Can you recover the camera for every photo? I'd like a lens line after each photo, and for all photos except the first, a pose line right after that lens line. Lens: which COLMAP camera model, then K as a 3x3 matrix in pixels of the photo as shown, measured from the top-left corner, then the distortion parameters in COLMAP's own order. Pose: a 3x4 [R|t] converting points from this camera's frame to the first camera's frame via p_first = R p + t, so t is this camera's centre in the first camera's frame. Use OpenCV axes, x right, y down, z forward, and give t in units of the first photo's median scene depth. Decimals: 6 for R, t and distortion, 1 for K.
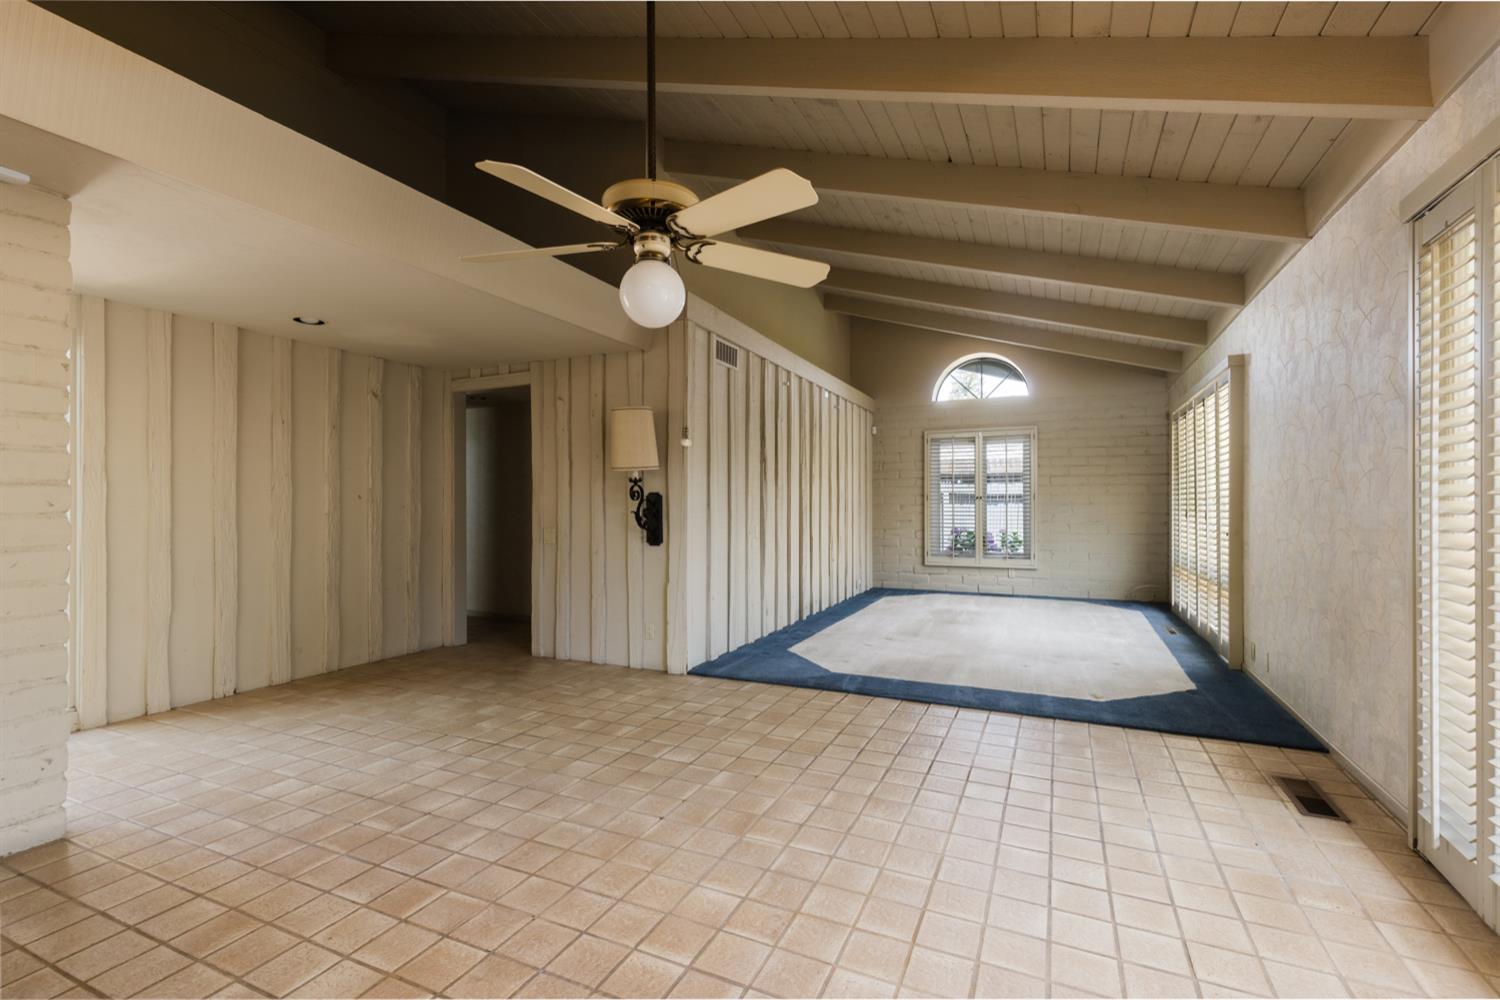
lens RADIAL K [[674.6, 0, 751.6], [0, 674.6, 500.7], [0, 0, 1]] dist [0.000515, 0.000533]
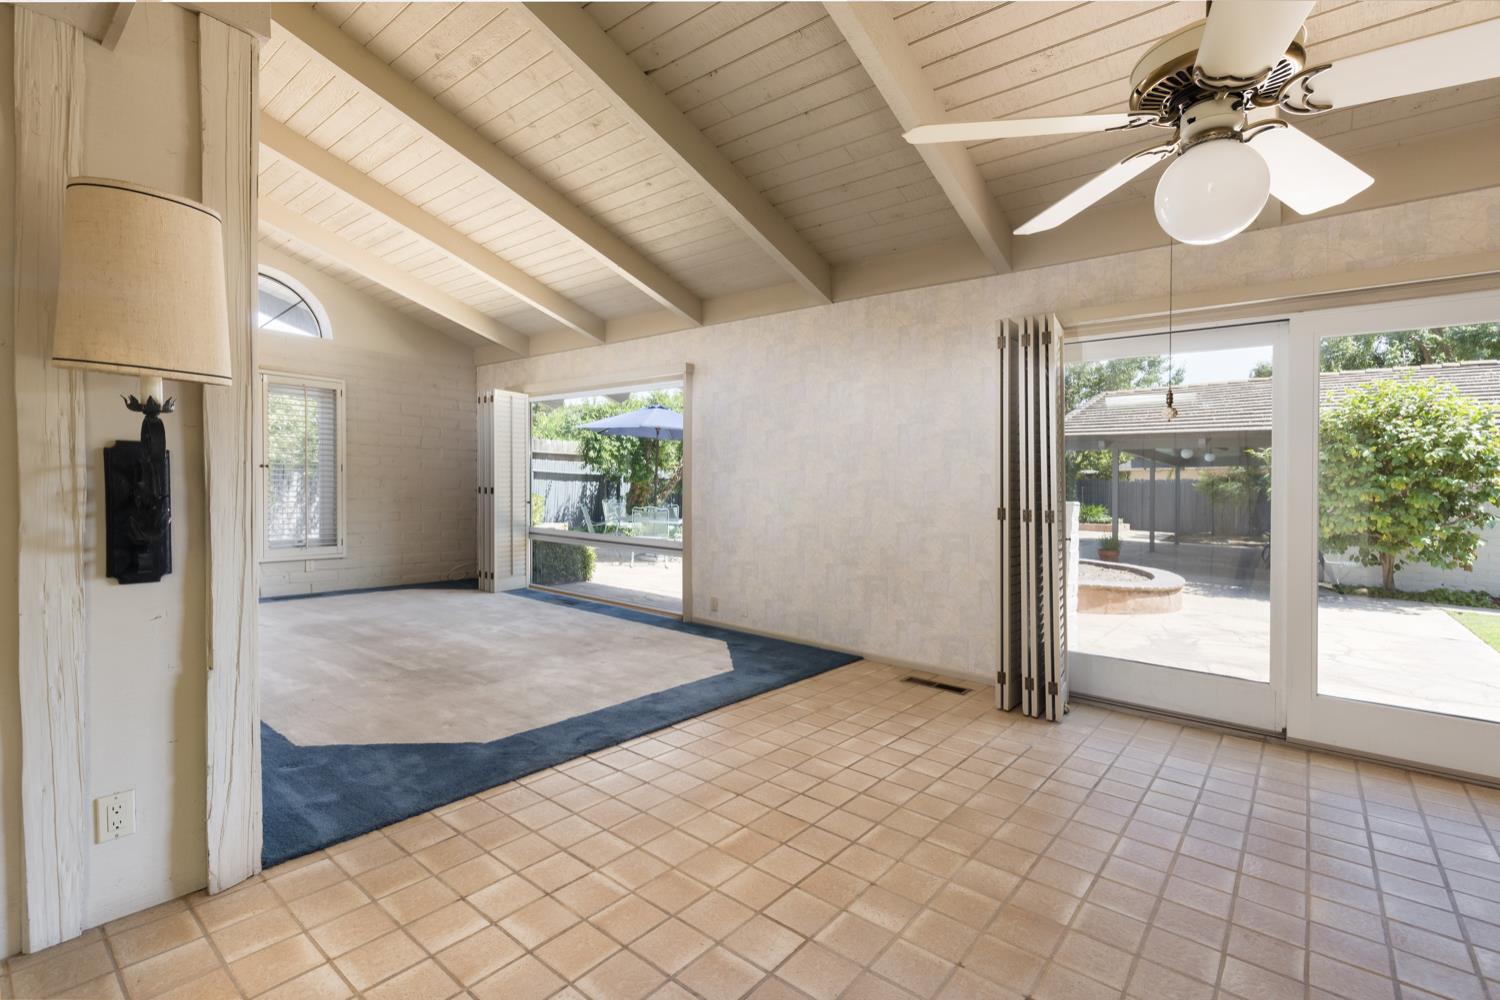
lens RADIAL K [[674.6, 0, 751.1], [0, 674.6, 498.0], [0, 0, 1]] dist [0.000515, 0.000533]
pose [[0.258530, -0.009251, 0.965959, -0.495969], [-0.028177, 0.999456, 0.017113, 0.004916], [-0.965592, -0.031642, 0.258129, 0.688536]]
